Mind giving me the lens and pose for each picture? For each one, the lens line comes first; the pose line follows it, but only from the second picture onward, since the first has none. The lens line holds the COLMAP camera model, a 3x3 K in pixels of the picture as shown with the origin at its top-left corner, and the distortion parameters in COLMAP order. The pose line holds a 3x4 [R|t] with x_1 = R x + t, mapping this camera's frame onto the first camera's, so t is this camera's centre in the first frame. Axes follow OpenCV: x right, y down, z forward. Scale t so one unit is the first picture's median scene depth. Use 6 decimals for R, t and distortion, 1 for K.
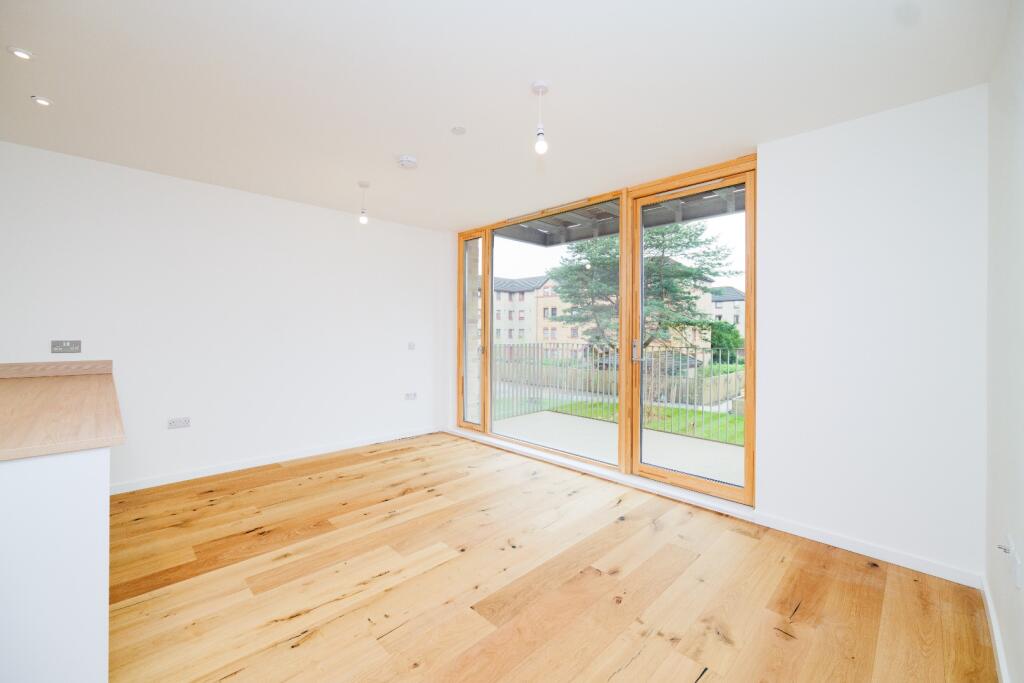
lens RADIAL K [[413.2, 0, 509.3], [0, 413.2, 332.1], [0, 0, 1]] dist [-0.001096, 0.000070]
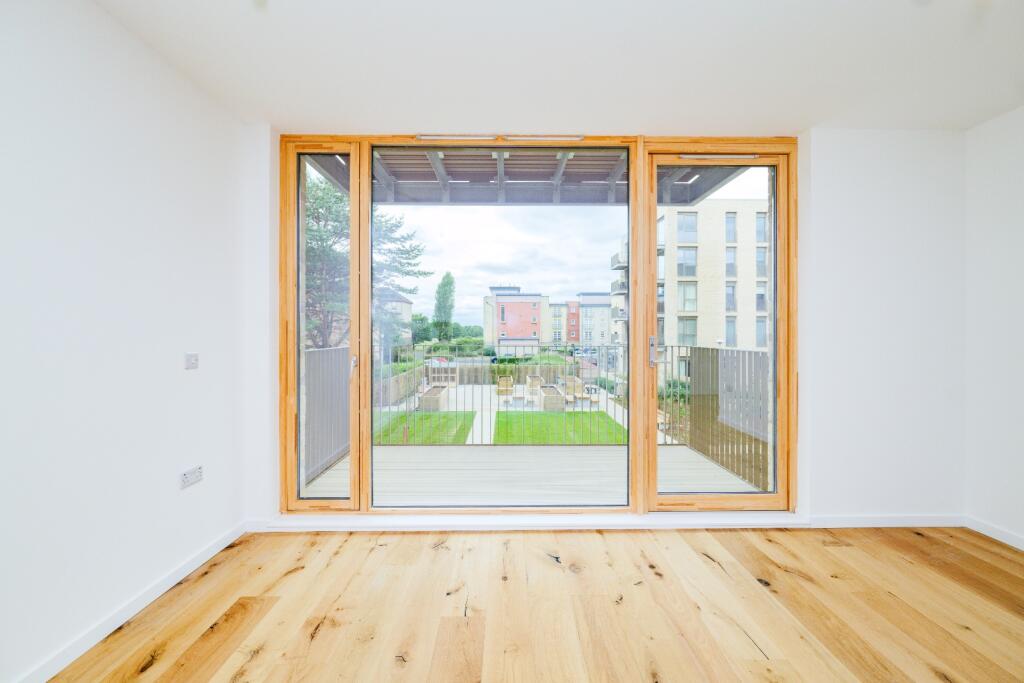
lens RADIAL K [[429.5, 0, 507.5], [0, 429.5, 333.1], [0, 0, 1]] dist [-0.003005, 0.000203]
pose [[0.697490, -0.007347, 0.716557, -0.522732], [0.005576, 0.999973, 0.004825, 0.007481], [-0.716573, 0.000630, 0.697512, 0.723774]]
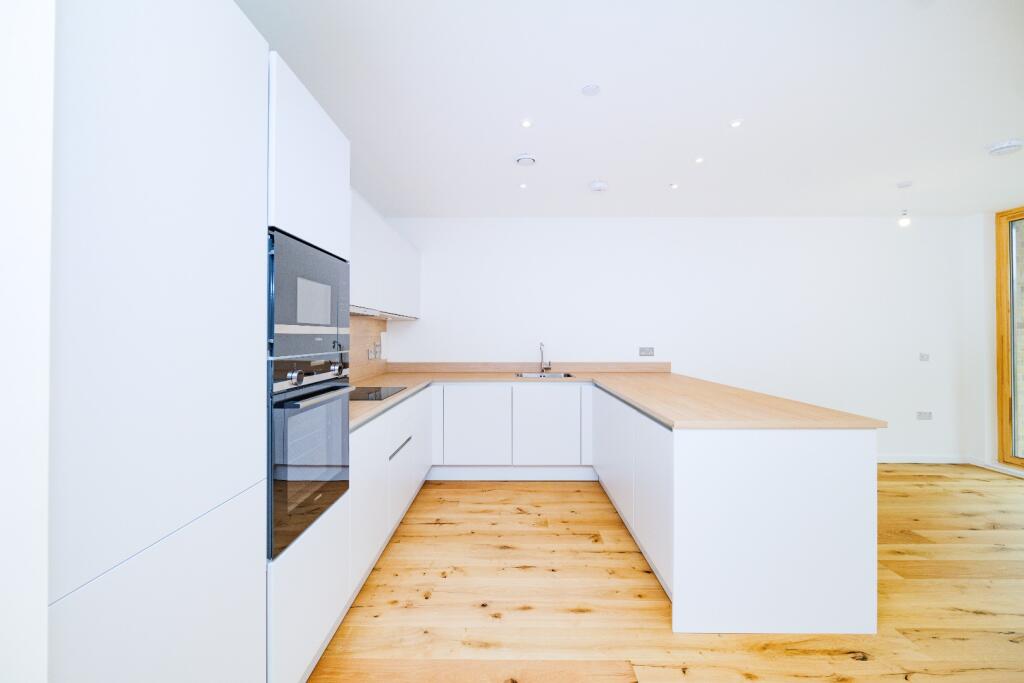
lens RADIAL K [[429.5, 0, 507.5], [0, 429.5, 333.1], [0, 0, 1]] dist [-0.003005, 0.000203]
pose [[0.708360, -0.011857, -0.705752, -0.353998], [0.003790, 0.999908, -0.012995, -0.010823], [0.705841, 0.006530, 0.708340, -0.376323]]
